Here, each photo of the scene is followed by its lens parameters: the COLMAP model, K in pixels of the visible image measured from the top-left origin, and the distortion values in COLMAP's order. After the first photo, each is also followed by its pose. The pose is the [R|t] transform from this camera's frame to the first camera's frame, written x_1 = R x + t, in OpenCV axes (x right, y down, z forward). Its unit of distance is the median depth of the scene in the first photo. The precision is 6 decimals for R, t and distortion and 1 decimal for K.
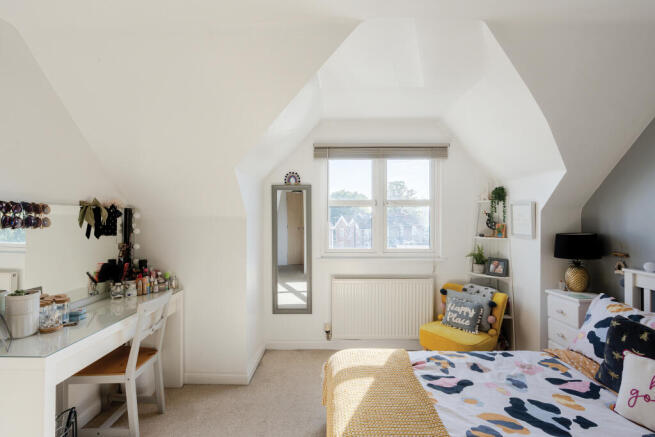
lens RADIAL K [[313.7, 0, 327.5], [0, 313.7, 218.5], [0, 0, 1]] dist [-0.000021, 0.000367]
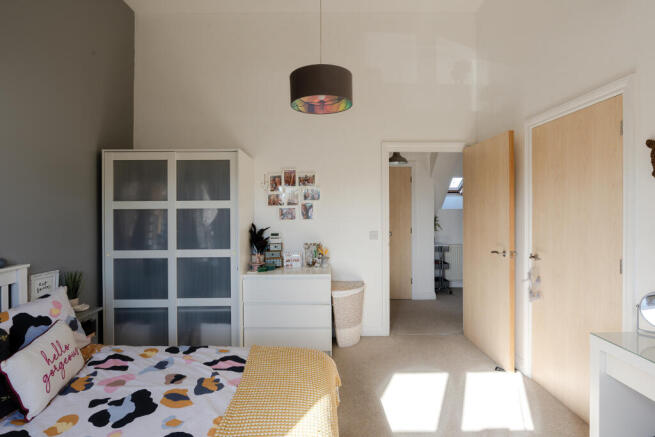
lens RADIAL K [[323.6, 0, 327.5], [0, 323.6, 218.5], [0, 0, 1]] dist [-0.001513, -0.000036]
pose [[-0.998401, 0.002969, -0.056445, 0.044625], [0.002068, 0.999870, 0.016010, -0.000736], [0.056485, 0.015868, -0.998277, 1.088181]]
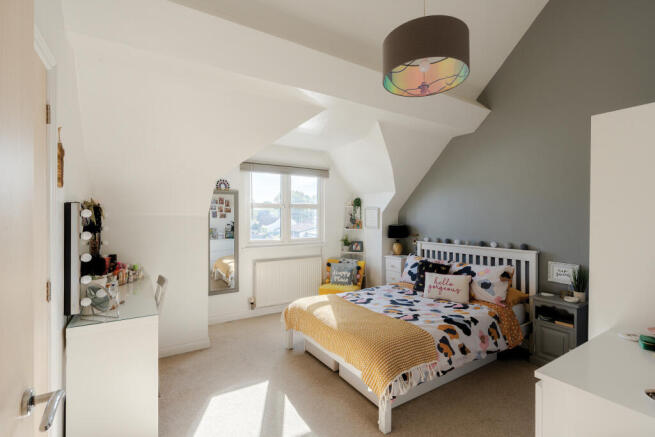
lens RADIAL K [[313.7, 0, 327.5], [0, 313.7, 218.5], [0, 0, 1]] dist [-0.000021, 0.000367]
pose [[0.835801, -0.002747, 0.549026, -0.552264], [-0.000080, 0.999987, 0.005125, -0.001501], [-0.549033, -0.004327, 0.835790, -0.327970]]
